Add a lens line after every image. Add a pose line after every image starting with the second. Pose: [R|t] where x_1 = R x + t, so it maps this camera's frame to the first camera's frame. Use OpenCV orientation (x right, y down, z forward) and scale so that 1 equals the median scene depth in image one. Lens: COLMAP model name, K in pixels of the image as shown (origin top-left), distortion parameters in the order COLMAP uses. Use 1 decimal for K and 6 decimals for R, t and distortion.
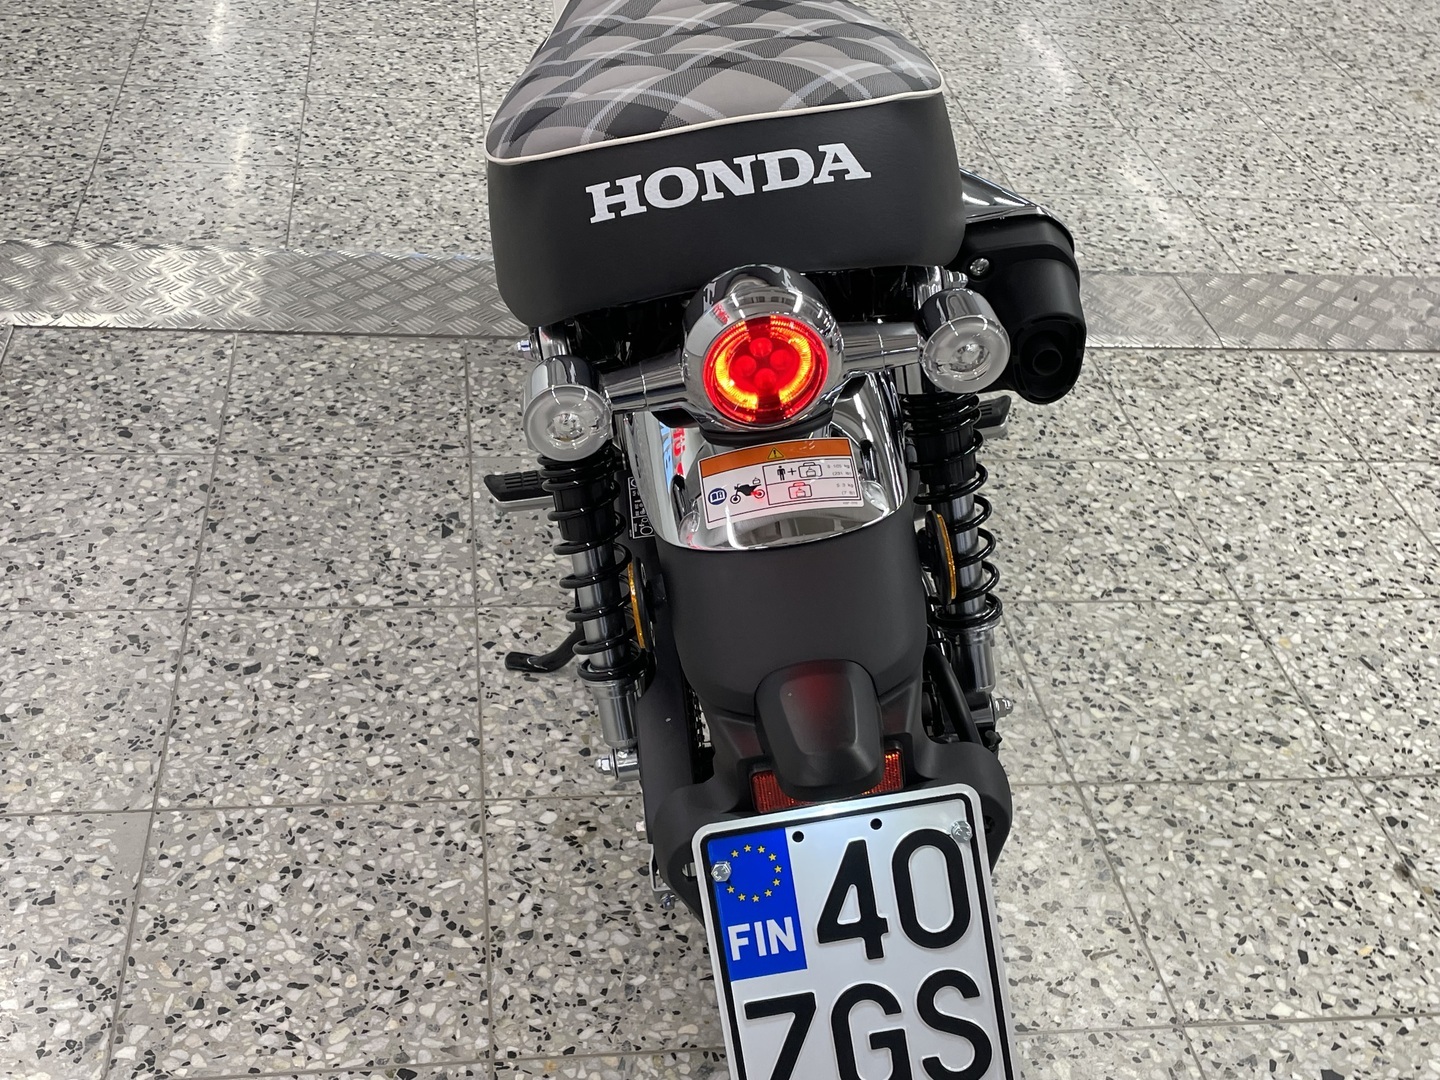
lens RADIAL K [[1702.9, 0, 732.8], [0, 1702.9, 554.2], [0, 0, 1]] dist [0.058626, 0.000000]
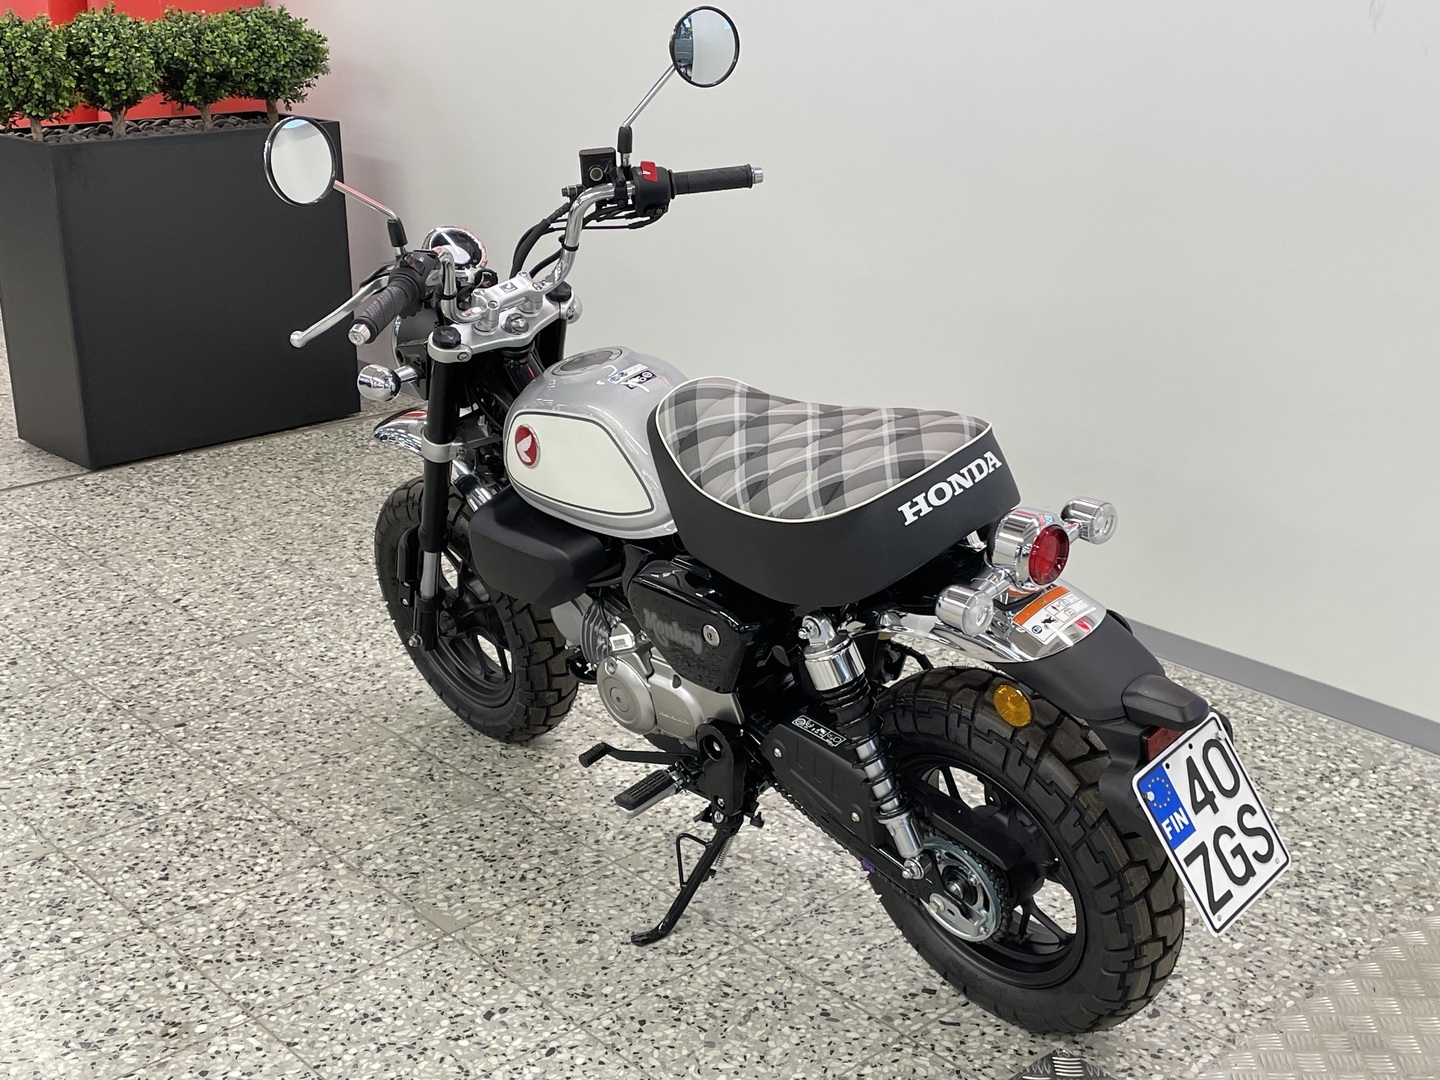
lens RADIAL K [[1825.4, 0, 728.3], [0, 1825.4, 528.1], [0, 0, 1]] dist [0.074036, 0.000000]
pose [[-0.822866, 0.083716, -0.562034, 0.240034], [-0.402105, 0.613077, 0.680036, -0.890908], [0.401500, 0.785575, -0.470818, 1.099485]]
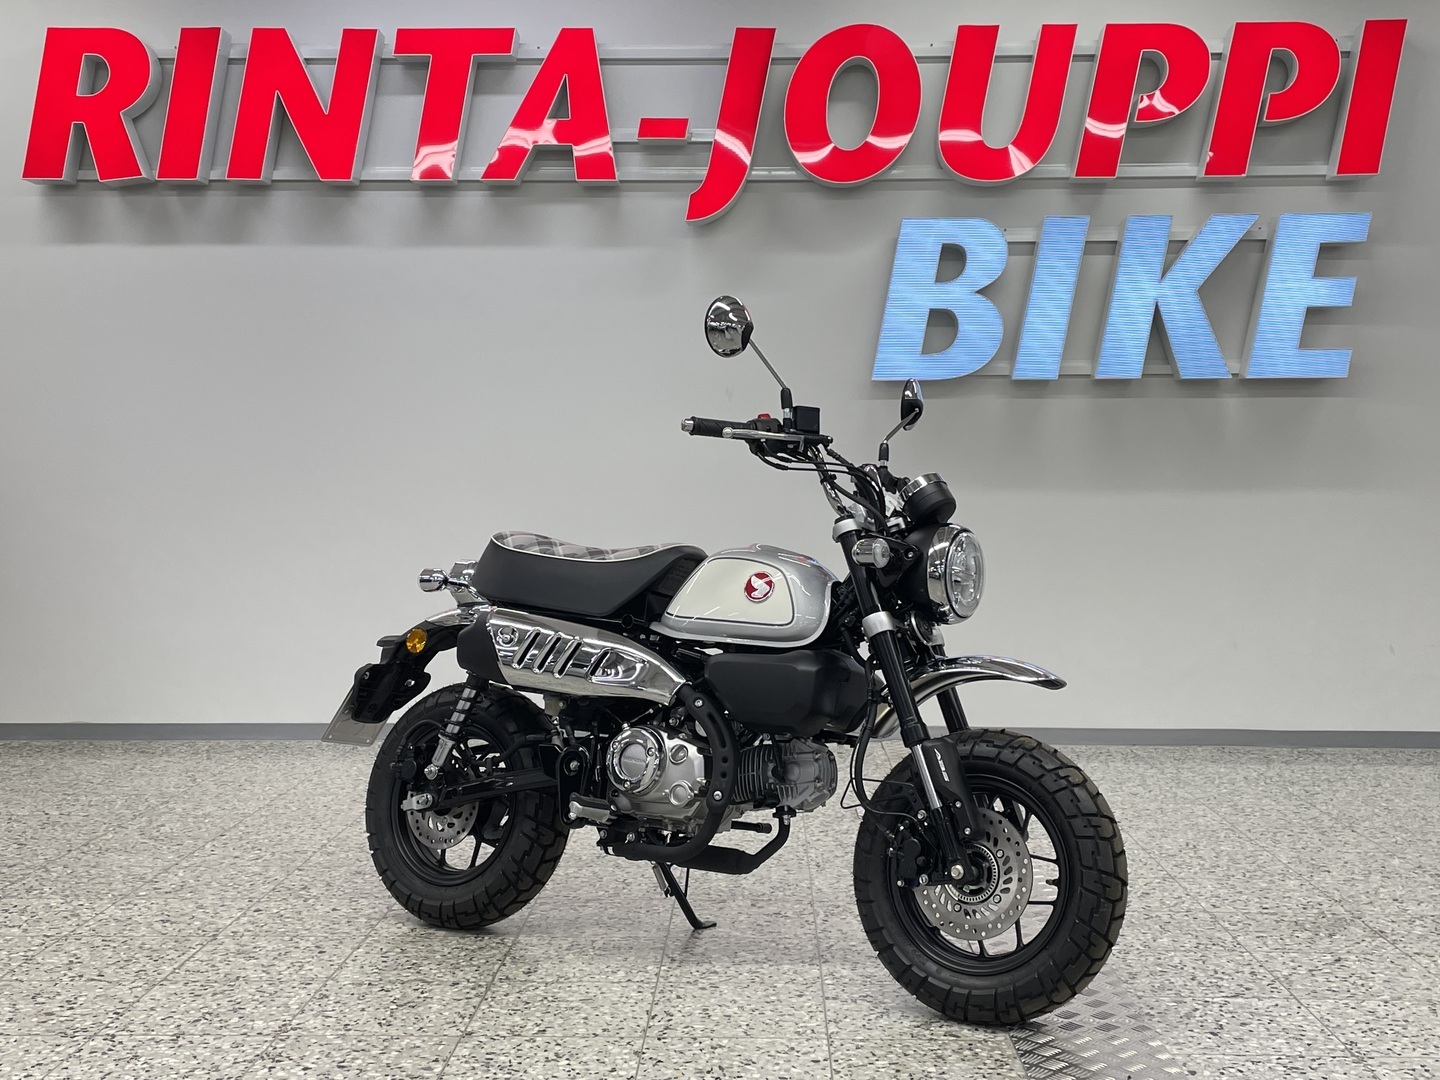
lens RADIAL K [[1702.9, 0, 741.7], [0, 1702.9, 508.4], [0, 0, 1]] dist [0.058626, 0.000000]
pose [[-0.159142, -0.082826, -0.983775, 1.625615], [-0.597660, 0.801217, 0.029225, -0.358785], [0.785797, 0.592614, -0.177010, 0.960264]]
